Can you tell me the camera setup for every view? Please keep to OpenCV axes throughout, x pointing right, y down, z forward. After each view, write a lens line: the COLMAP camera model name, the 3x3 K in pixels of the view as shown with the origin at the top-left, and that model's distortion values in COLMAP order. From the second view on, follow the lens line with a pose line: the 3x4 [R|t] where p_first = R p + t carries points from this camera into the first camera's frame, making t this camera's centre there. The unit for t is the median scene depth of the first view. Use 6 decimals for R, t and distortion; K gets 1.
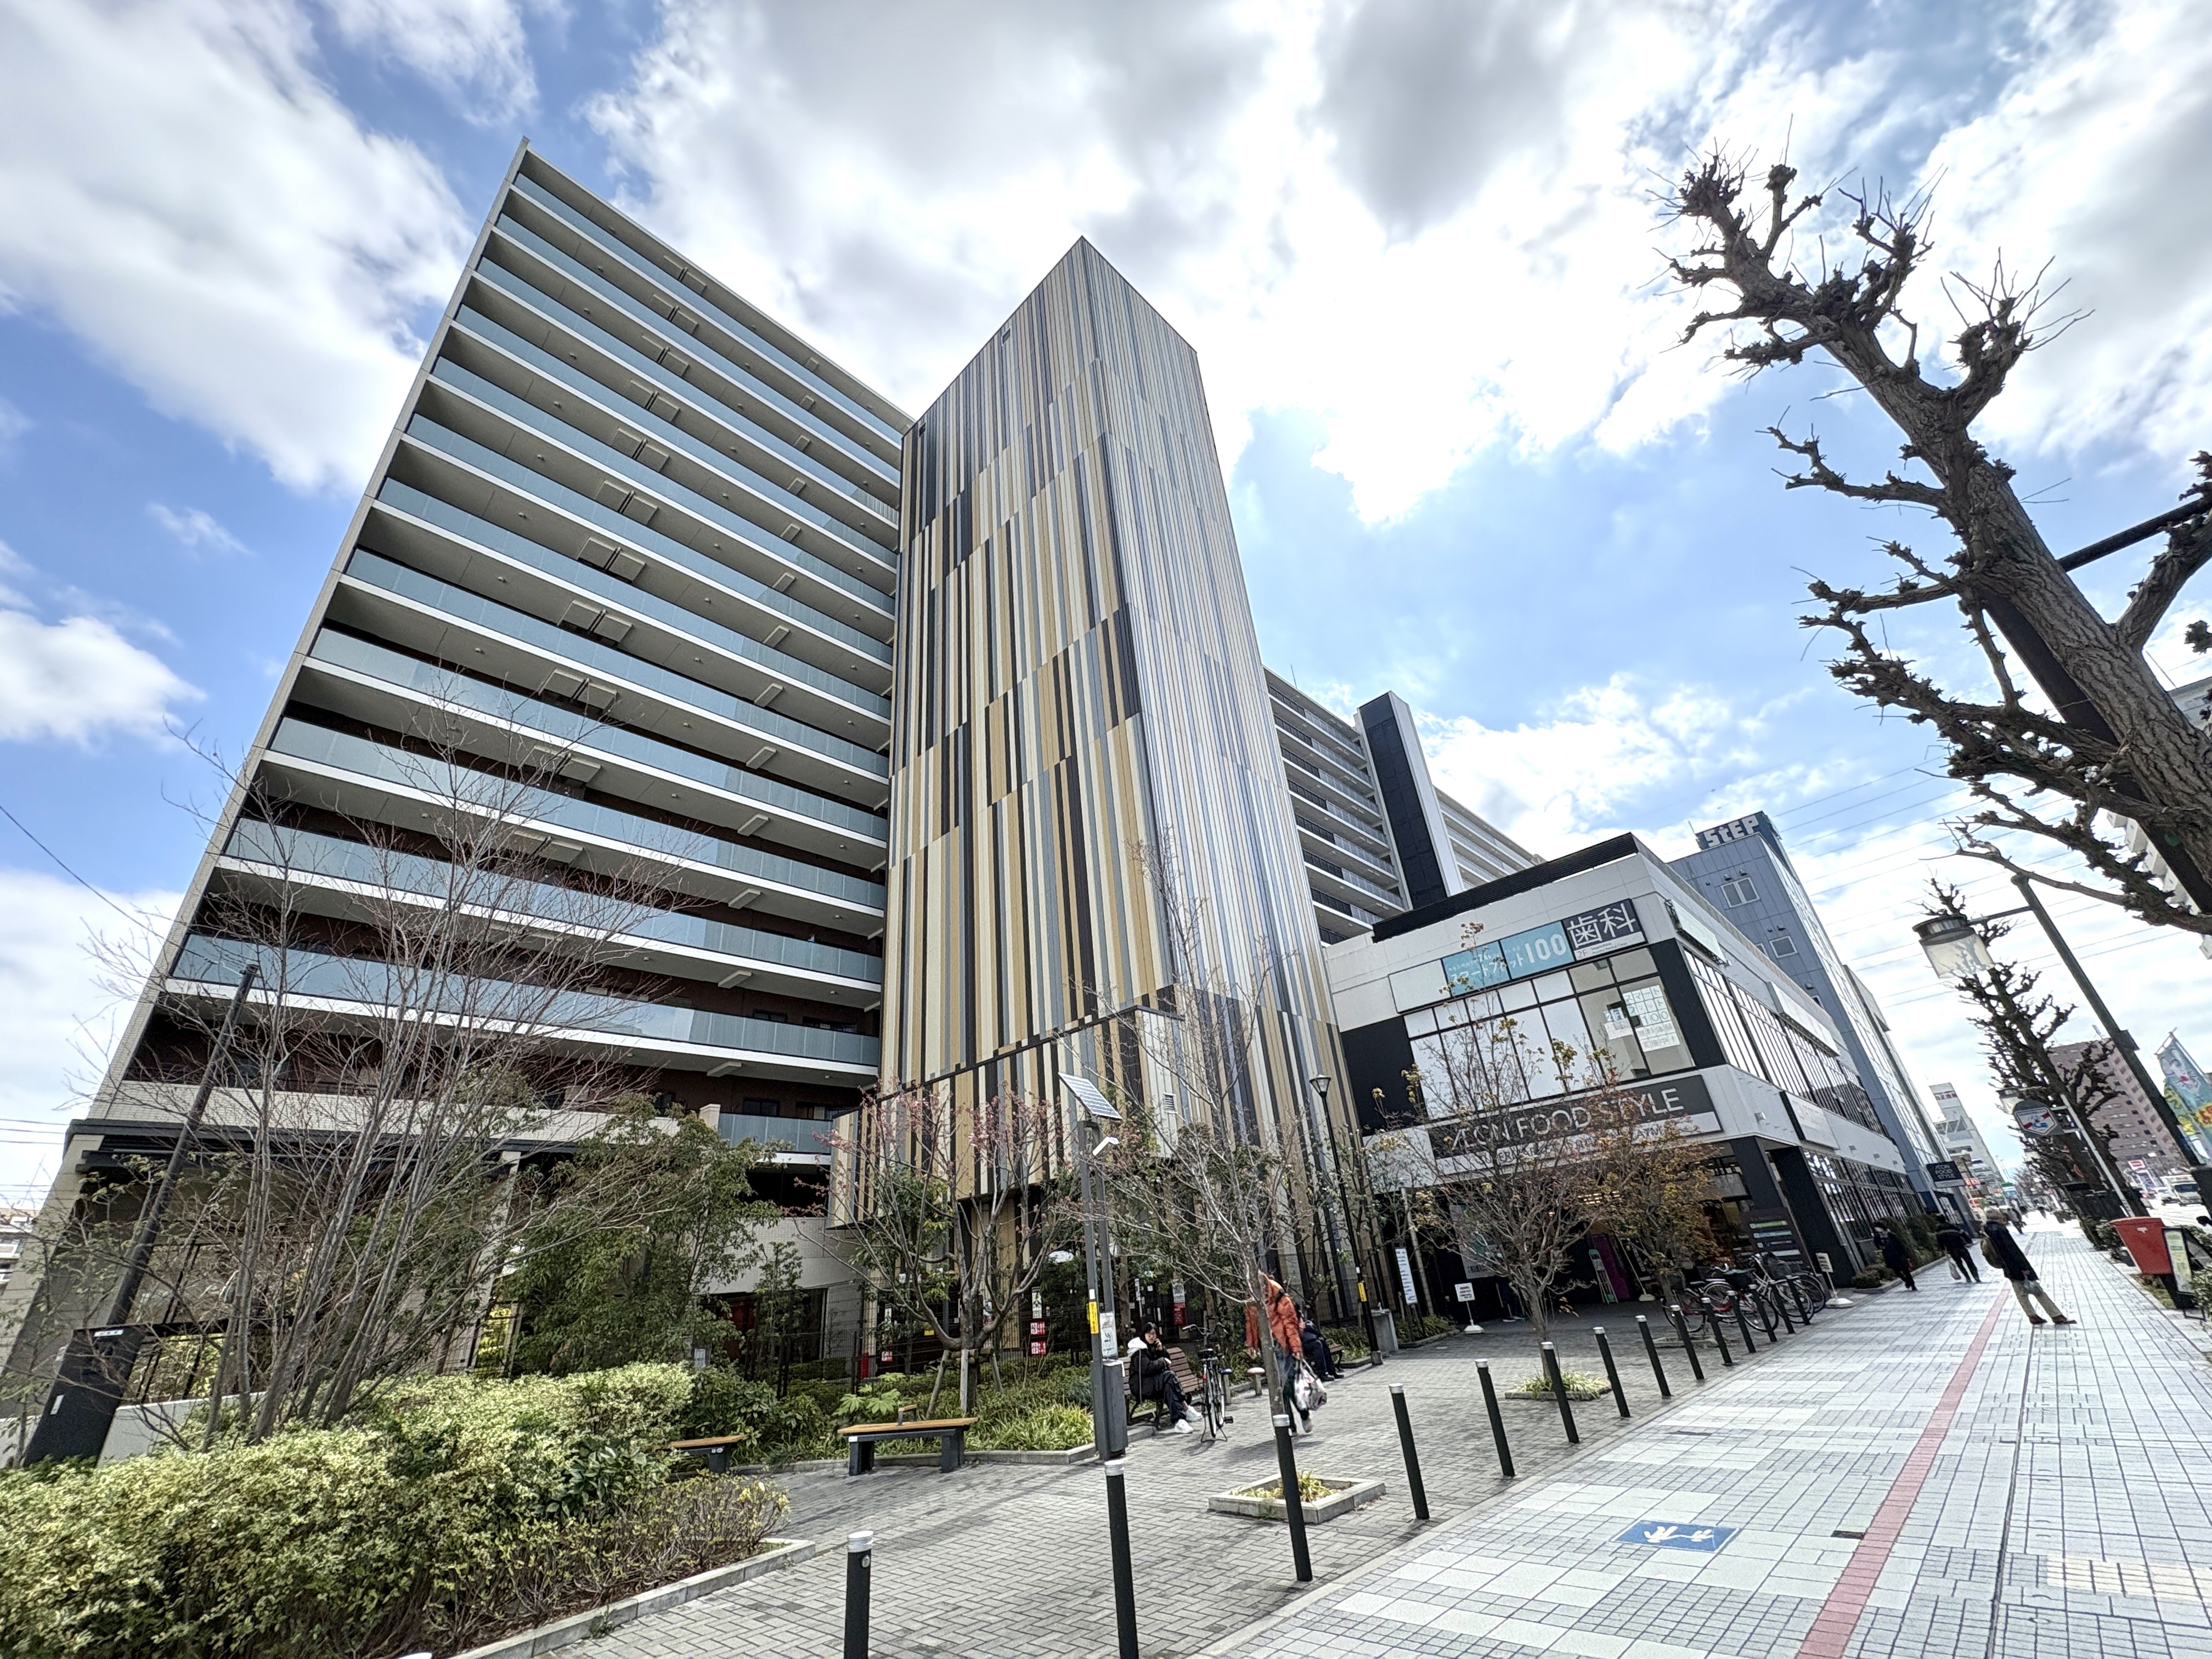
lens RADIAL K [[878.2, 0, 1106.0], [0, 878.2, 829.5], [0, 0, 1]] dist [0.001253, -0.000274]
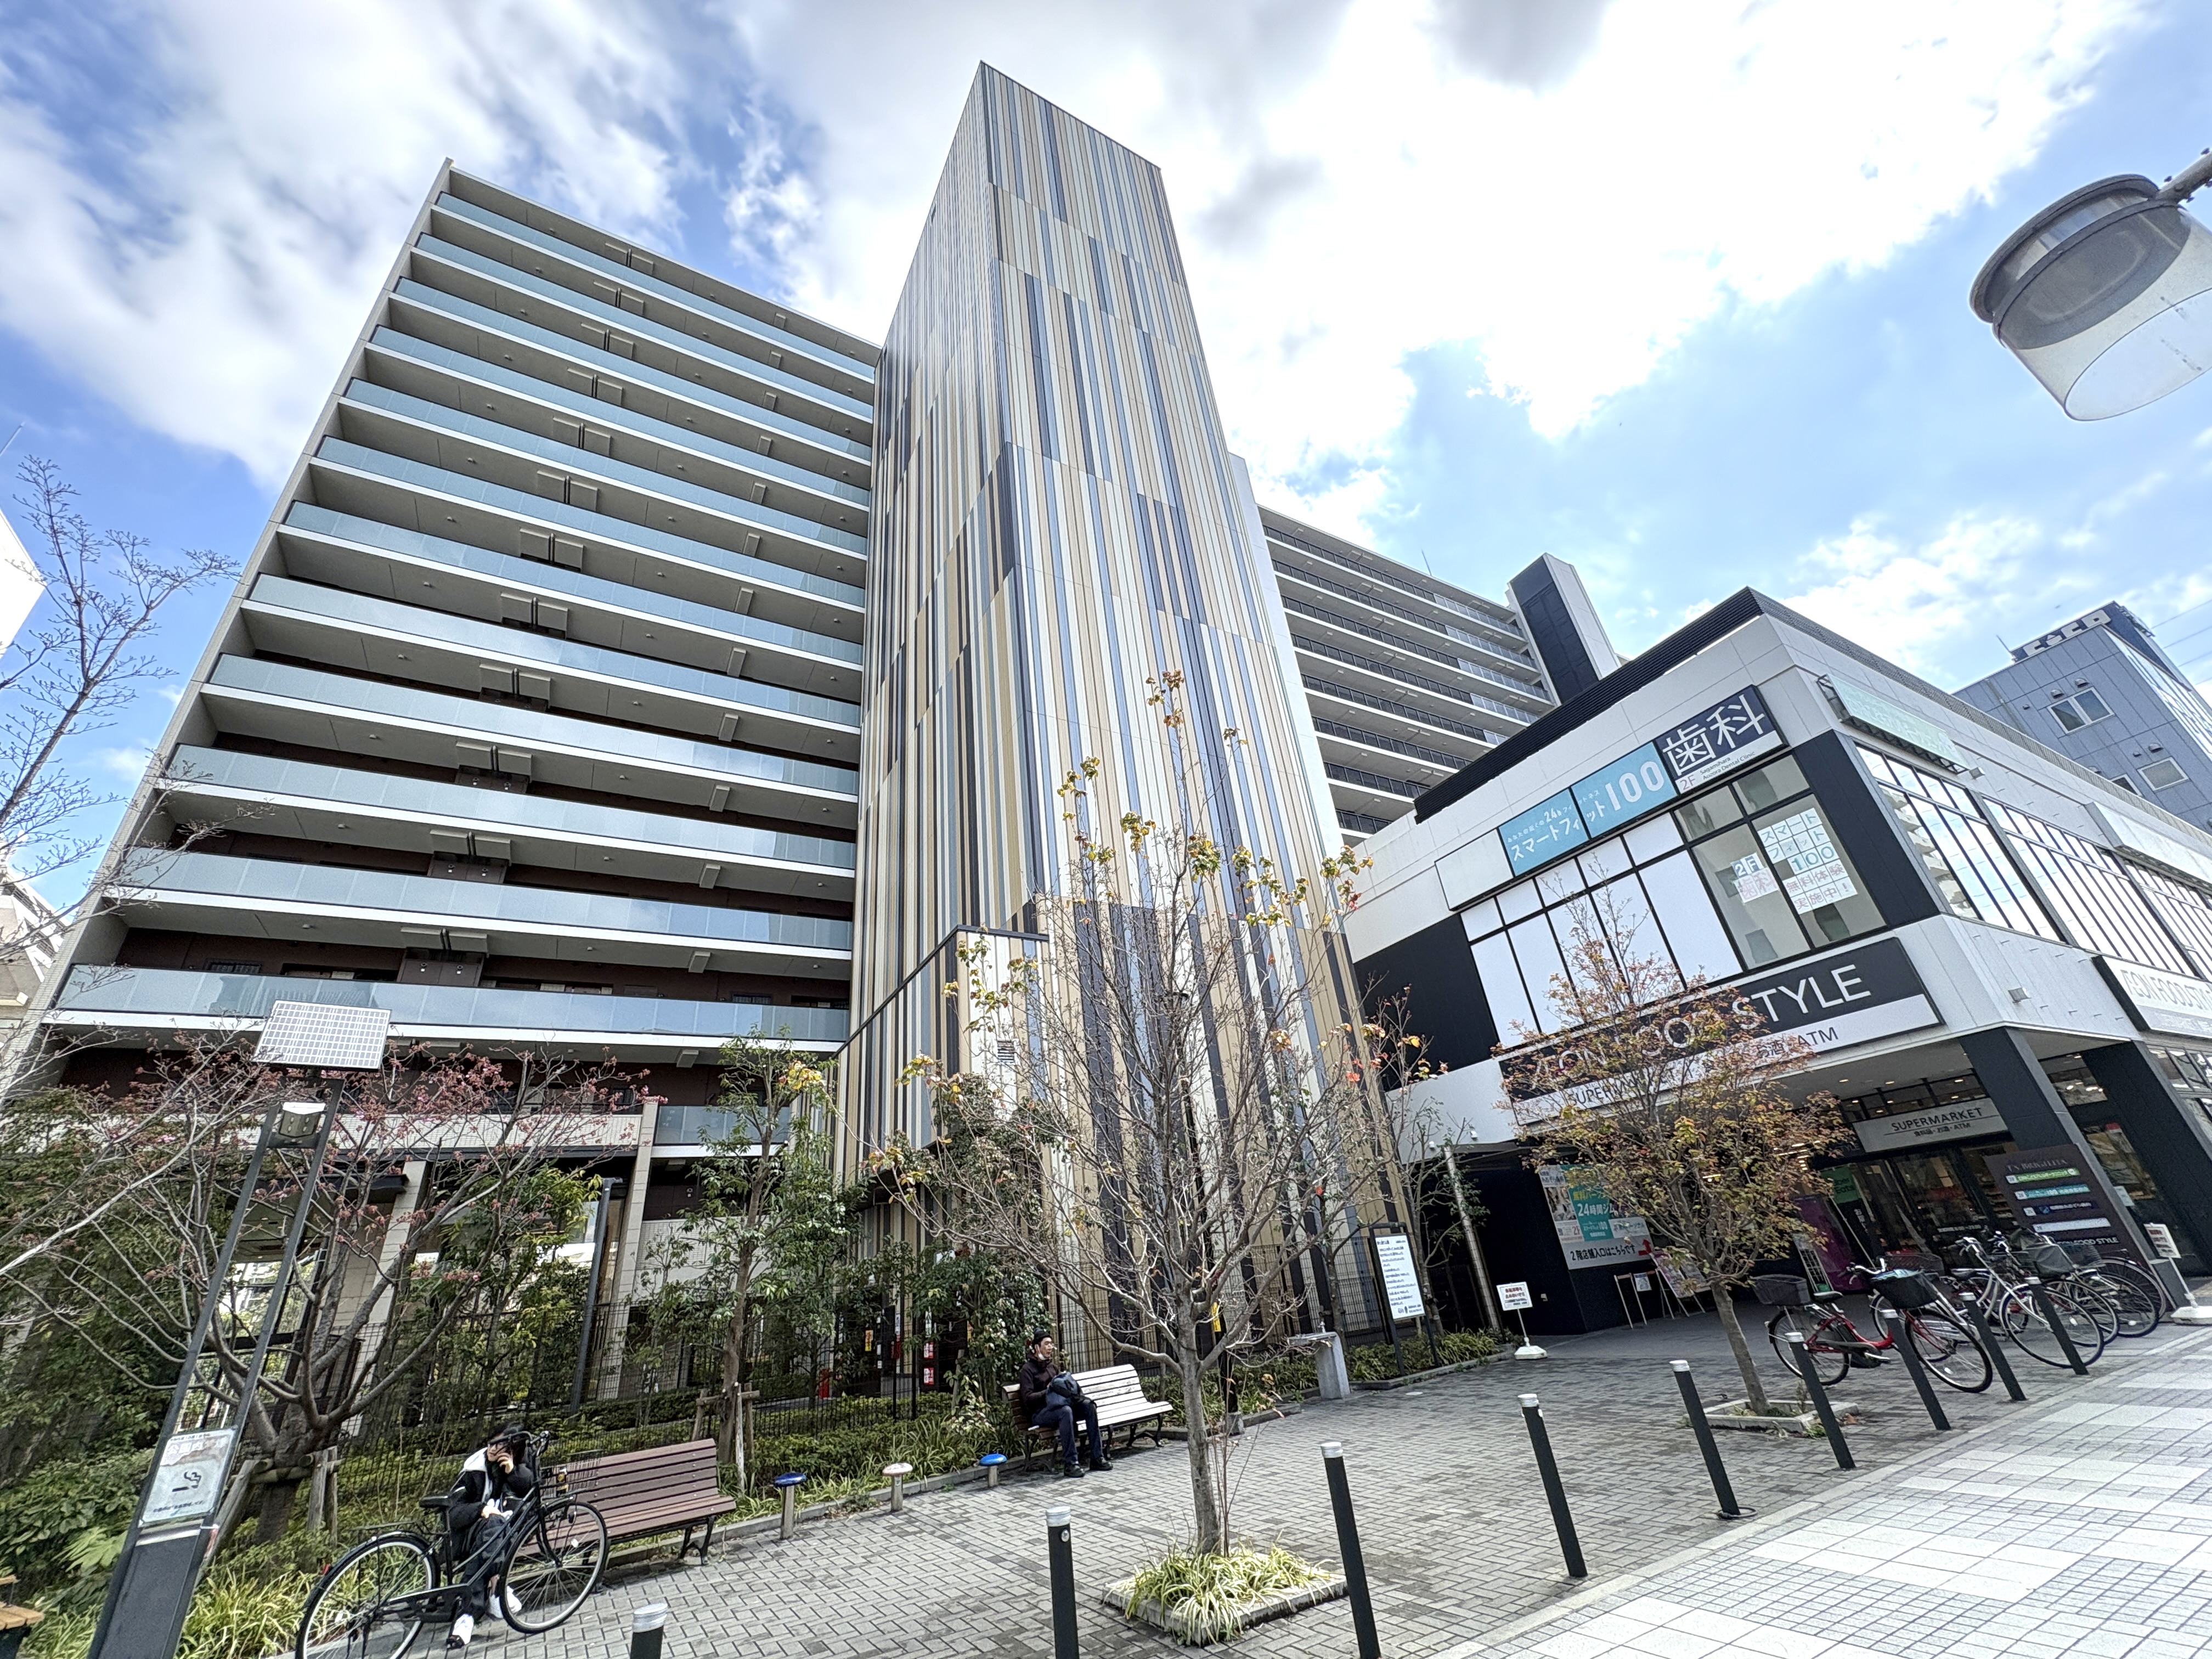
lens RADIAL K [[878.2, 0, 1106.0], [0, 878.2, 829.5], [0, 0, 1]] dist [0.001253, -0.000274]
pose [[0.959689, -0.142551, -0.242231, 0.250172], [0.148662, 0.988863, 0.007042, 0.096576], [0.238530, -0.042769, 0.970193, 0.226679]]
